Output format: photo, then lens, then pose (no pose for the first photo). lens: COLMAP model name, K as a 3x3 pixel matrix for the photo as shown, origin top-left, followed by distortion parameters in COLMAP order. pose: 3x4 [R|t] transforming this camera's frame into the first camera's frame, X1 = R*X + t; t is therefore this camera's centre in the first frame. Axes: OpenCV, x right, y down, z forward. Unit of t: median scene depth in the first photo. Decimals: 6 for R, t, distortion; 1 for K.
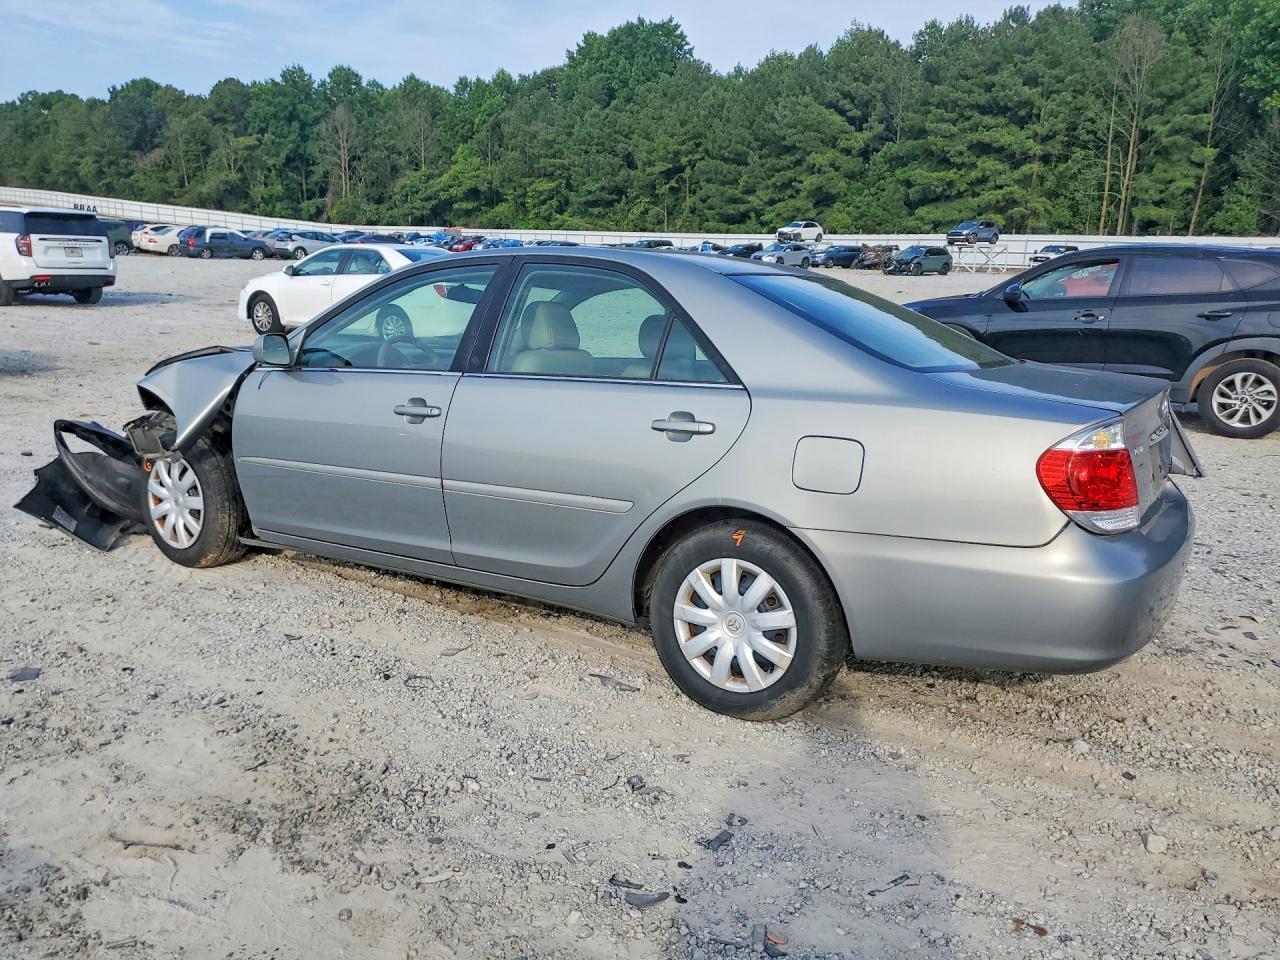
lens RADIAL K [[990.3, 0, 645.2], [0, 990.3, 478.6], [0, 0, 1]] dist [0.000972, 0.005264]
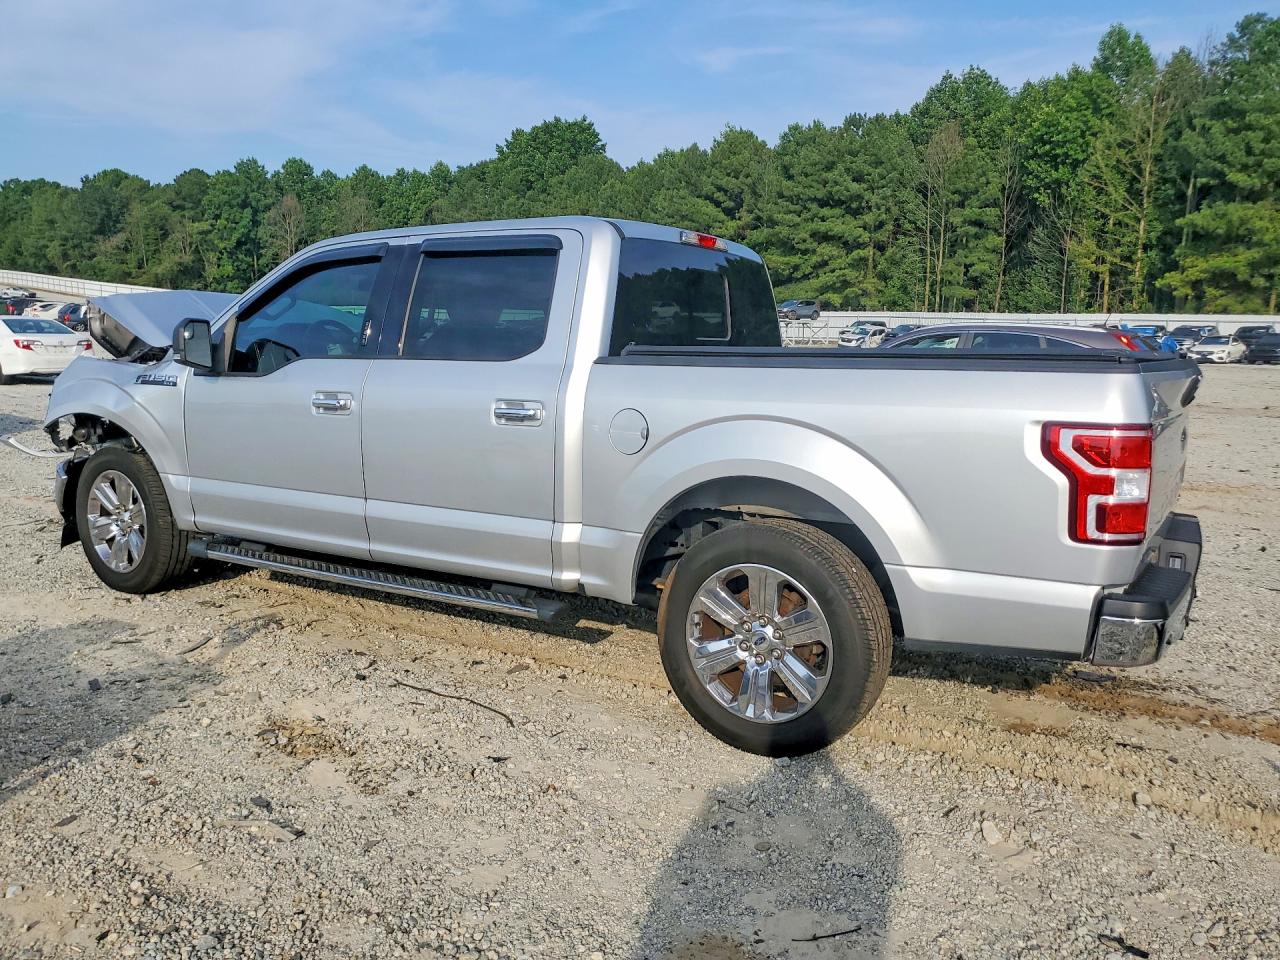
lens RADIAL K [[995.2, 0, 640.0], [0, 995.2, 480.0], [0, 0, 1]] dist [0.001888, -0.004698]
pose [[1.000000, 0.000255, 0.000170, 0.087747], [-0.000242, 0.997233, -0.074336, 0.017443], [-0.000189, 0.074336, 0.997233, -0.069148]]
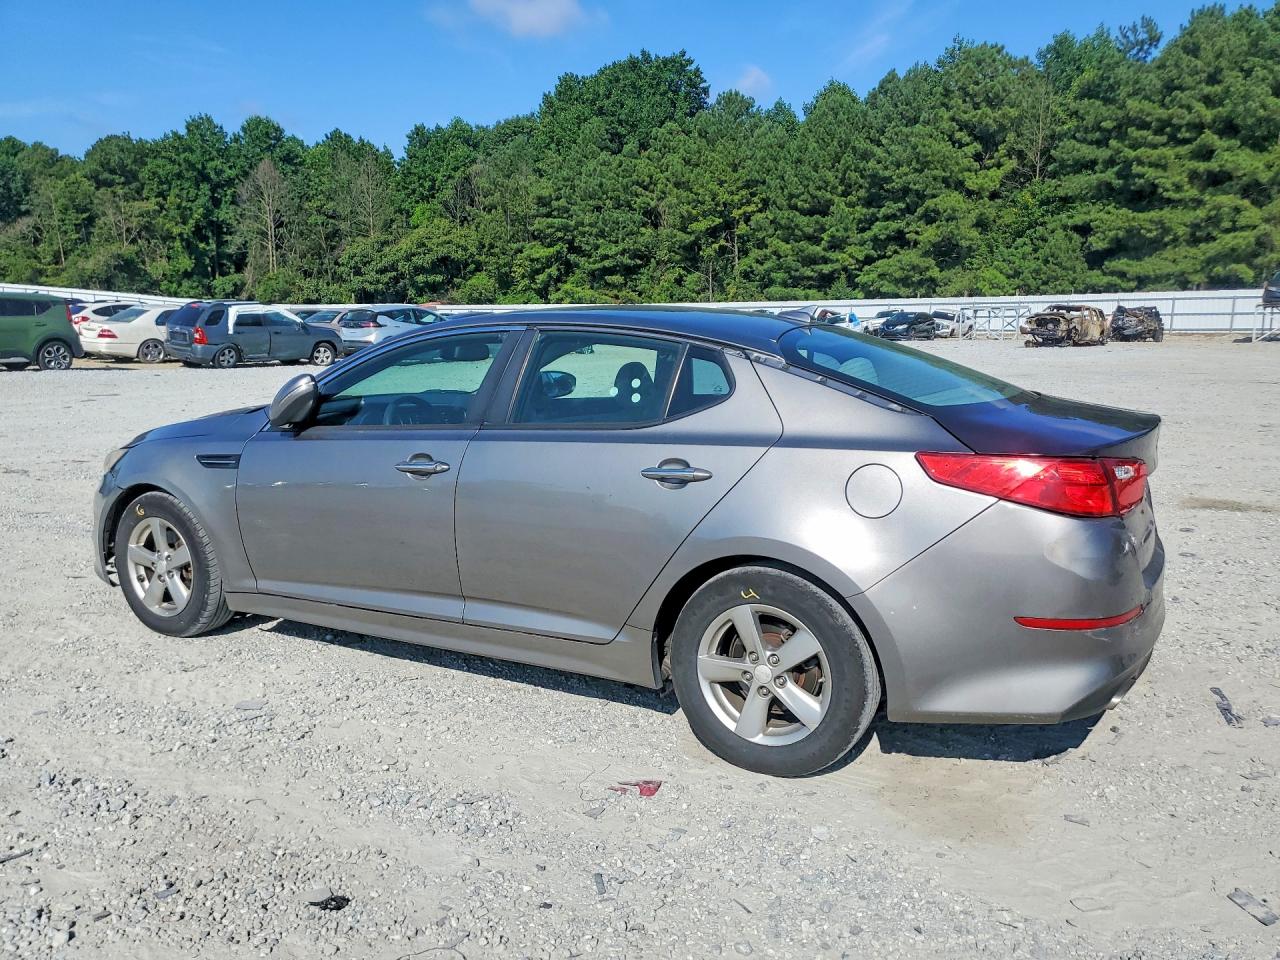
lens RADIAL K [[986.1, 0, 623.9], [0, 986.1, 472.5], [0, 0, 1]] dist [0.038333, -0.041617]
pose [[0.993342, -0.044522, 0.106248, -0.127305], [0.052632, 0.995809, -0.074790, -0.050713], [-0.102473, 0.079884, 0.991523, 0.204175]]
